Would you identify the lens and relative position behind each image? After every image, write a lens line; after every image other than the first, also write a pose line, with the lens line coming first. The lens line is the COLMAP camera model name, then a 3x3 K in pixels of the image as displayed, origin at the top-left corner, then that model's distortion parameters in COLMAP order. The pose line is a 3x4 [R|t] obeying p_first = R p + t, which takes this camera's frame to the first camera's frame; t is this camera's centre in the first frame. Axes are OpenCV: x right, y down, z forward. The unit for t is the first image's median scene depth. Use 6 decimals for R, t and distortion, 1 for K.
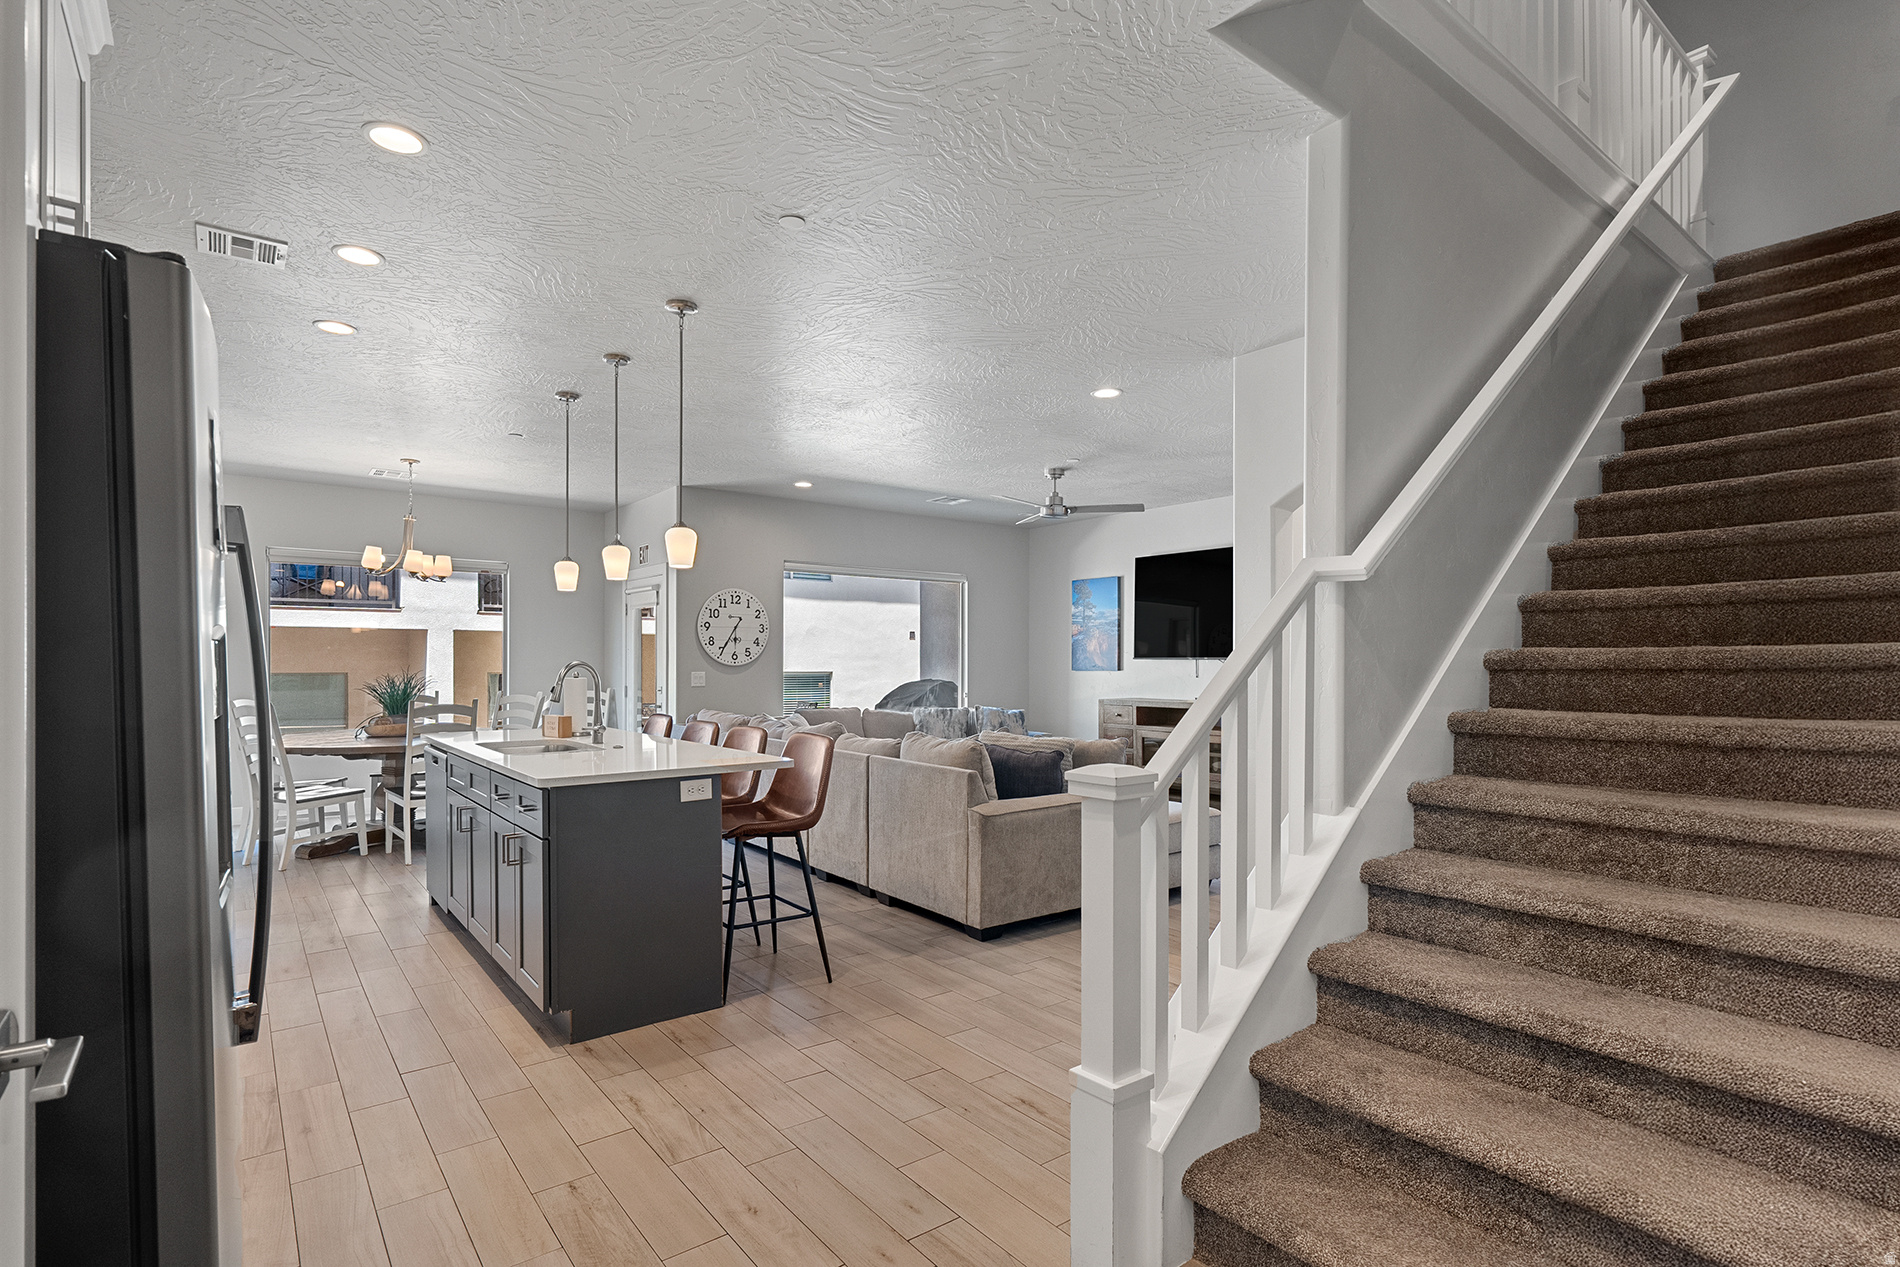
lens RADIAL K [[929.4, 0, 943.6], [0, 929.4, 666.9], [0, 0, 1]] dist [0.000496, 0.000148]
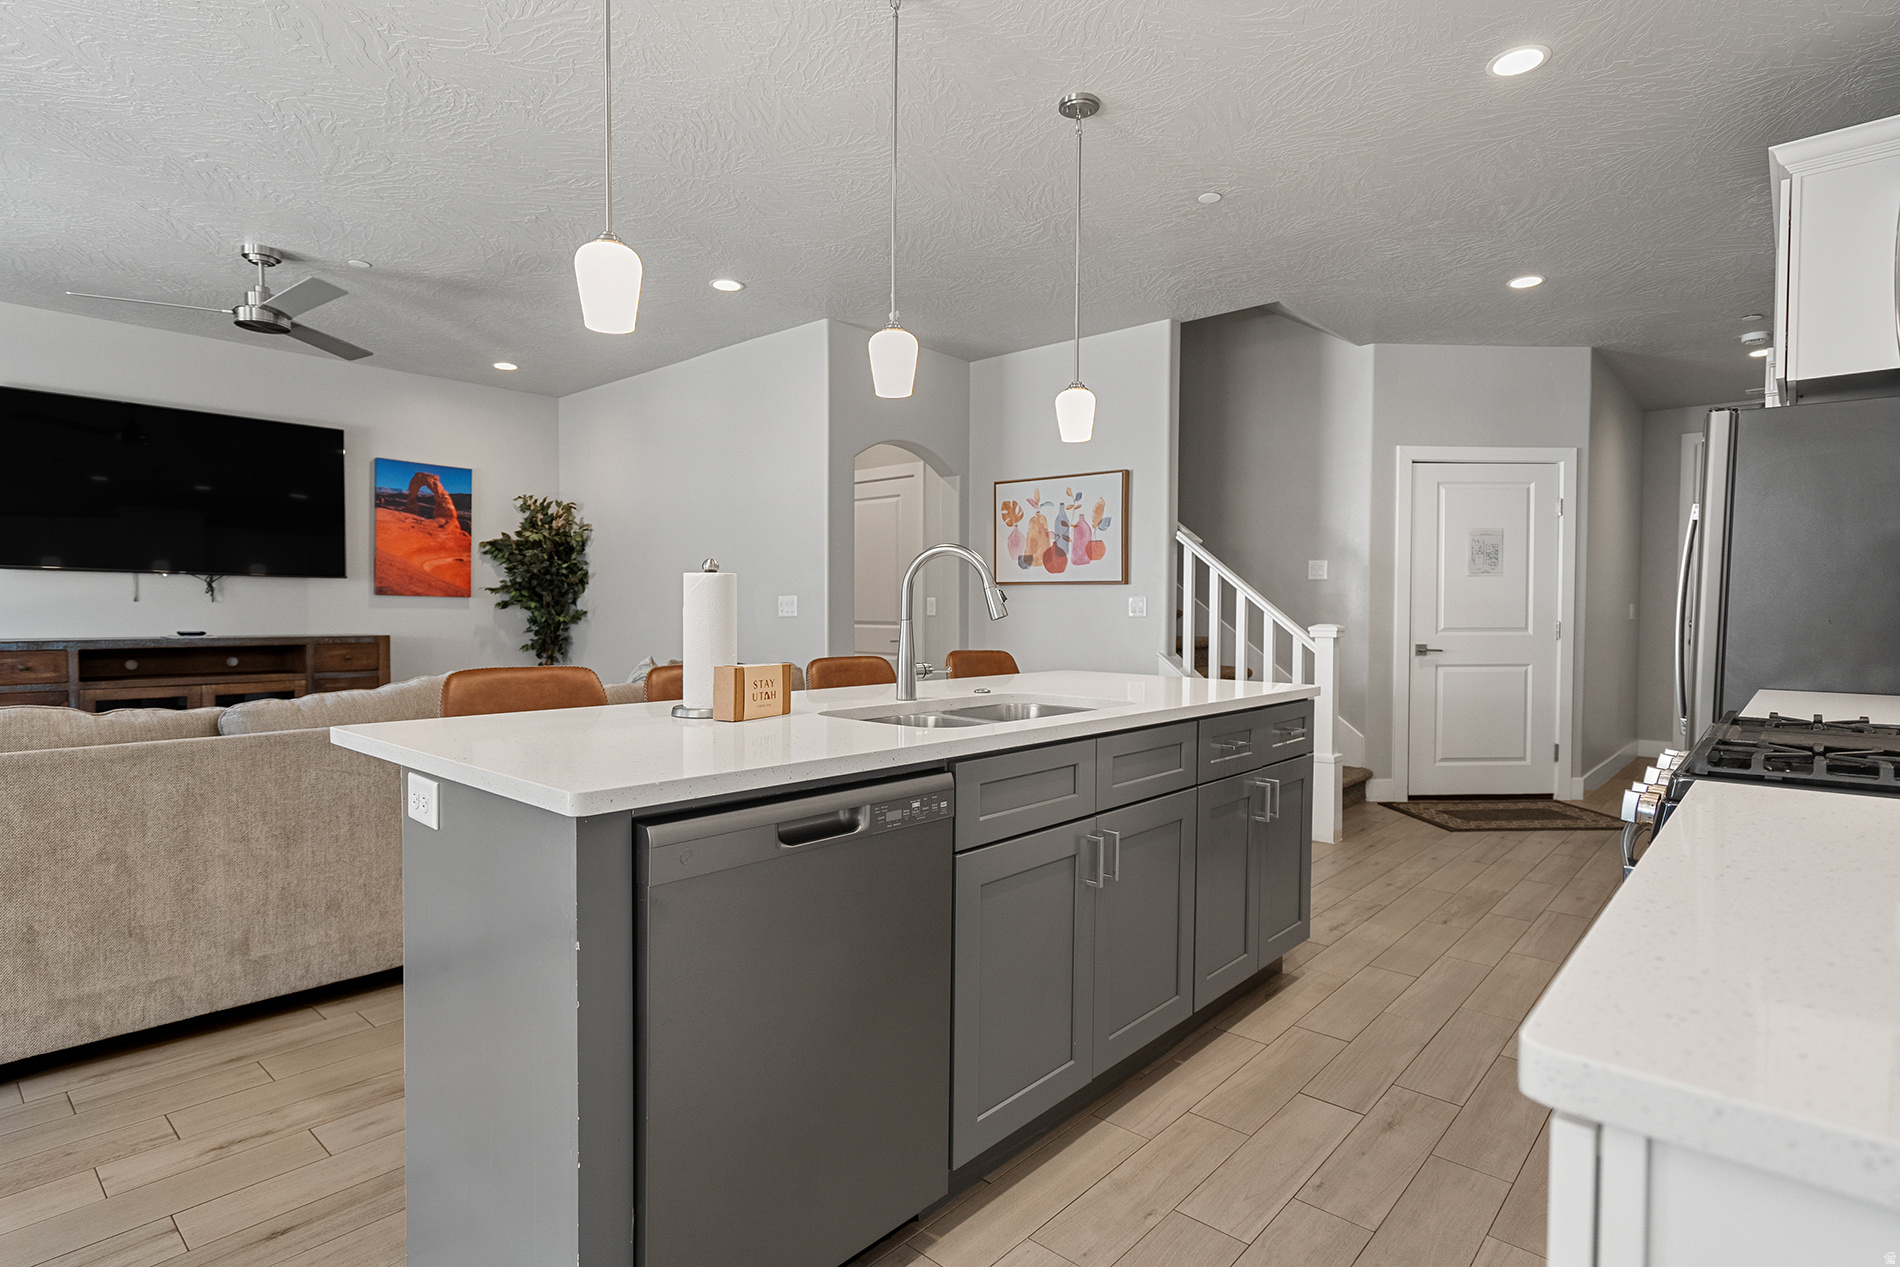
lens RADIAL K [[959.5, 0, 947.2], [0, 959.5, 638.4], [0, 0, 1]] dist [-0.000789, -0.000203]
pose [[-0.180604, -0.031302, 0.983058, -0.457960], [0.000162, 0.999492, 0.031855, 0.015258], [-0.983556, 0.005912, -0.180507, 0.543674]]
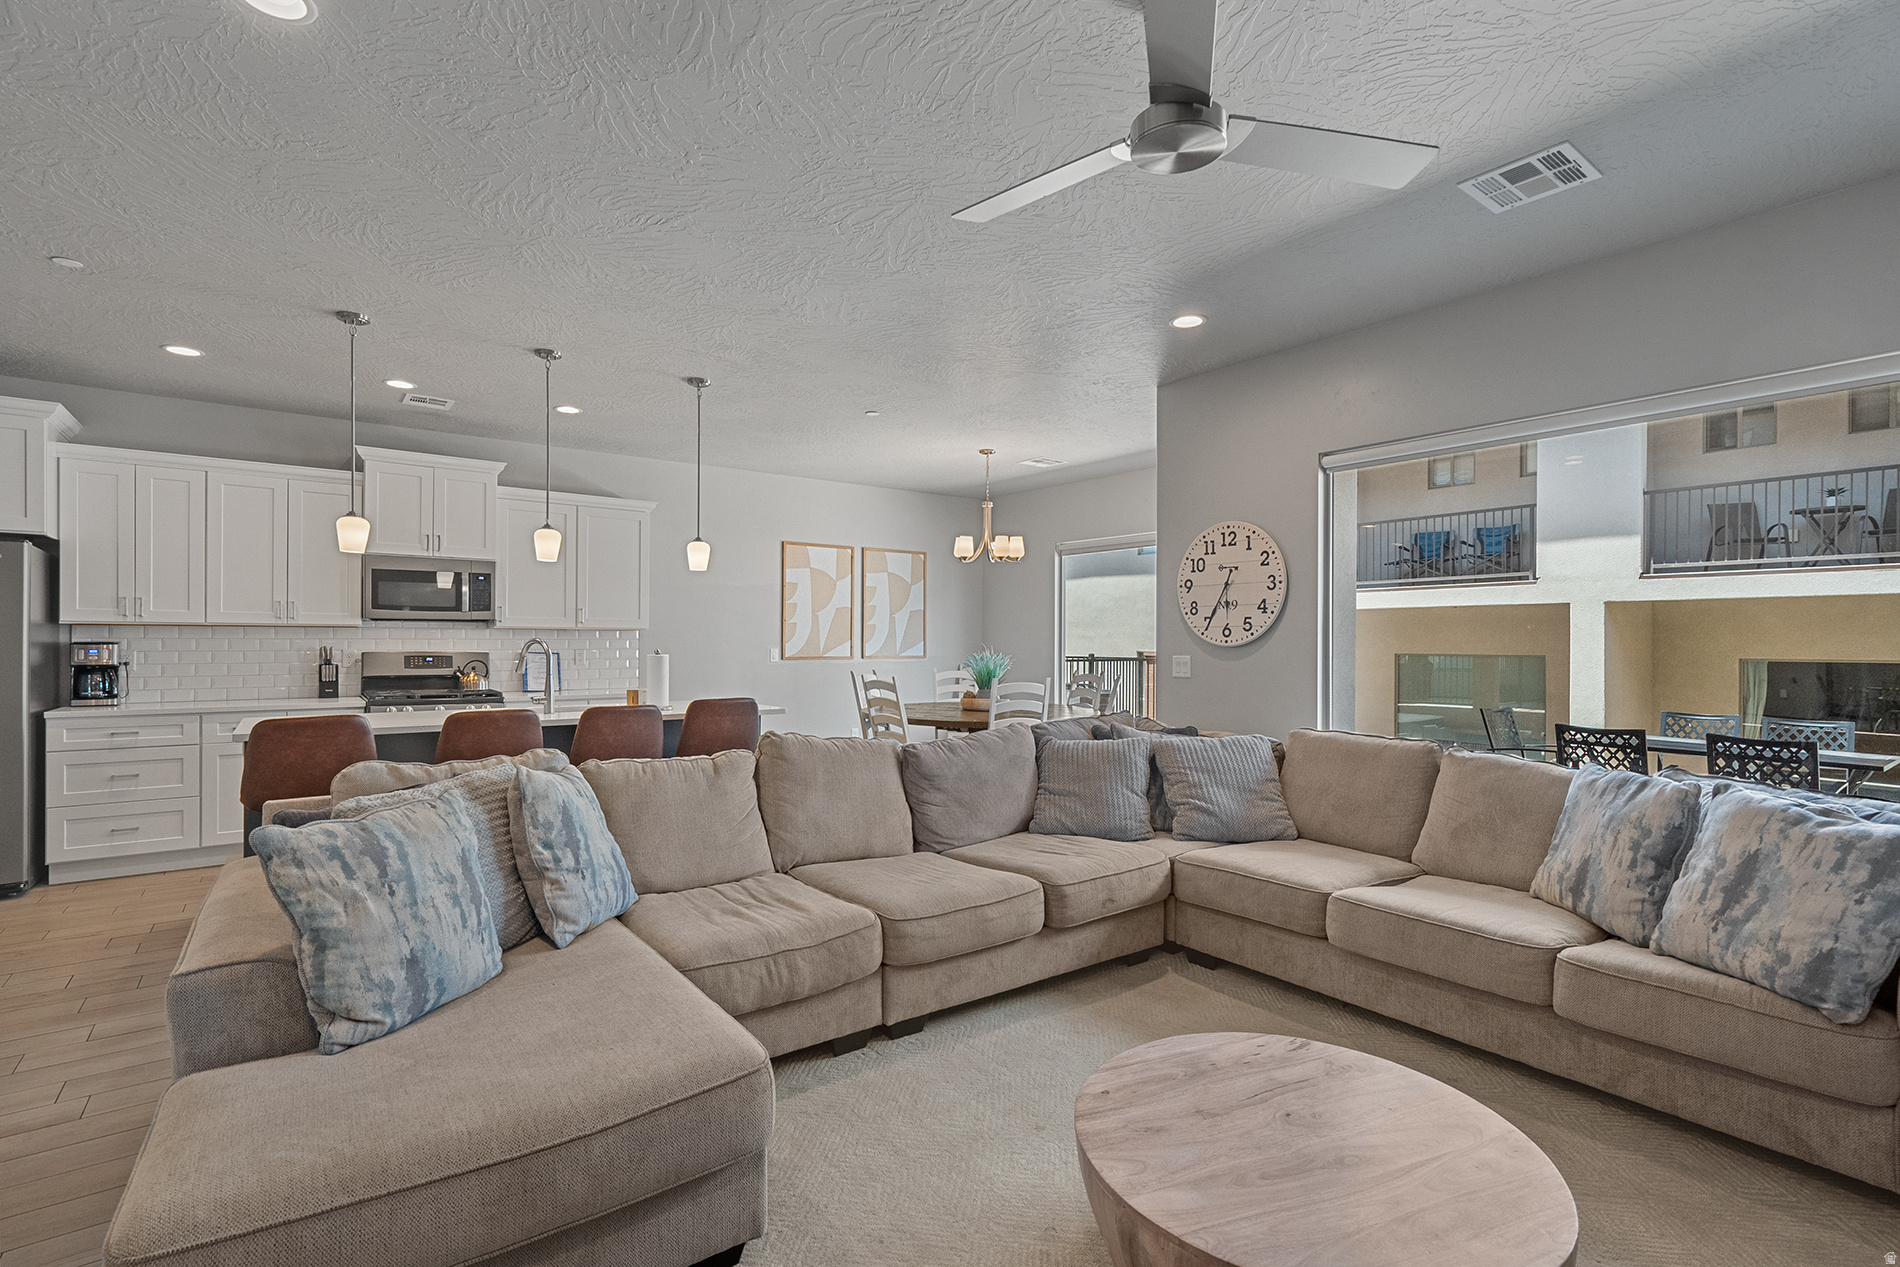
lens RADIAL K [[864.7, 0, 941.4], [0, 864.7, 642.6], [0, 0, 1]] dist [-0.000841, 0.000035]
pose [[-0.015987, -0.000787, -0.999872, 0.319560], [-0.007775, 0.999970, -0.000663, -0.001912], [0.999842, 0.007763, -0.015993, 0.743821]]
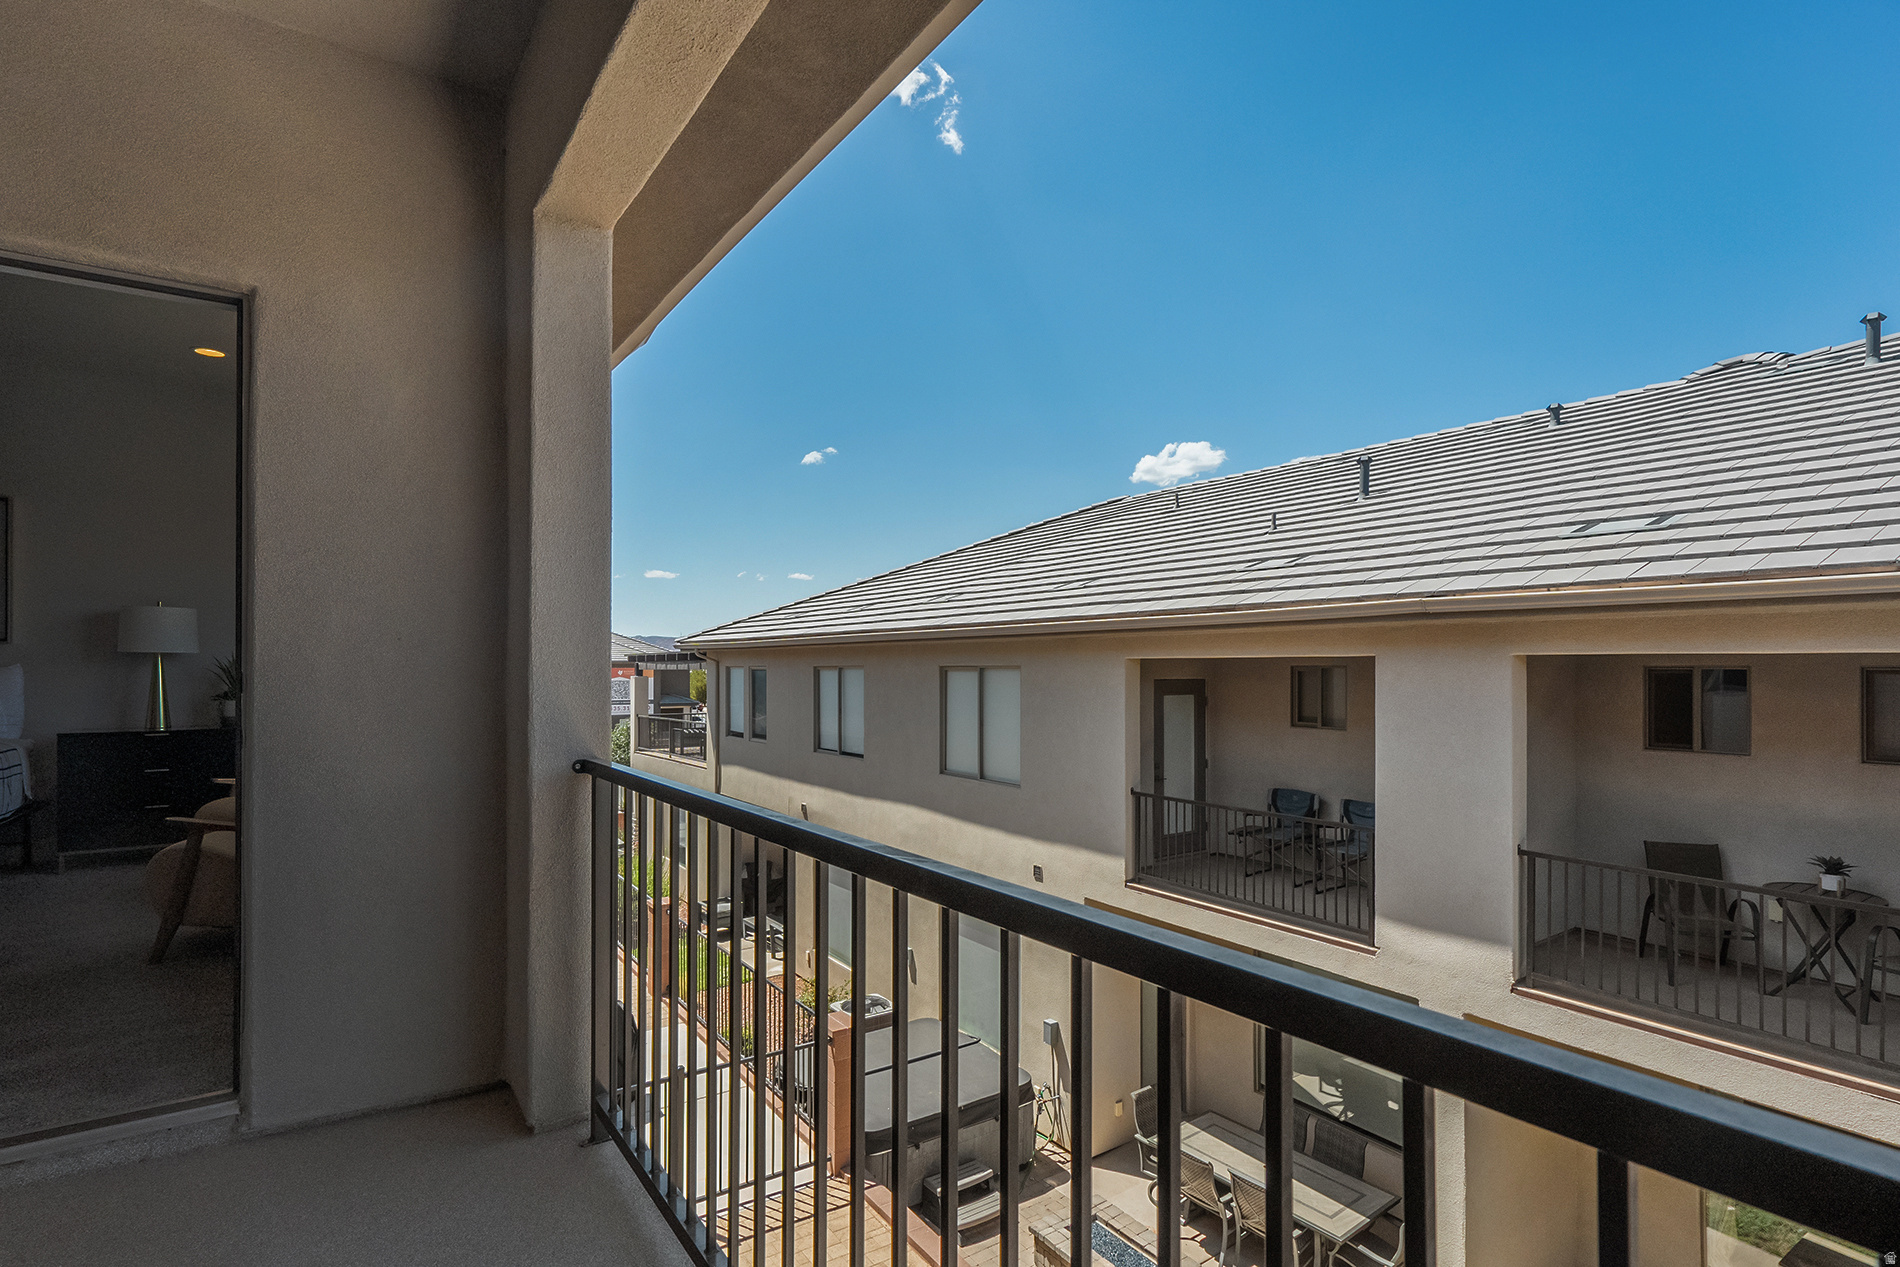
lens RADIAL K [[898.2, 0, 945.1], [0, 898.2, 609.7], [0, 0, 1]] dist [0.000728, 0.000567]
pose [[-0.092152, -0.027739, -0.995359, -0.029956], [-0.001627, 0.999615, -0.027707, -0.382260], [0.995744, -0.000934, -0.092162, 1.233668]]
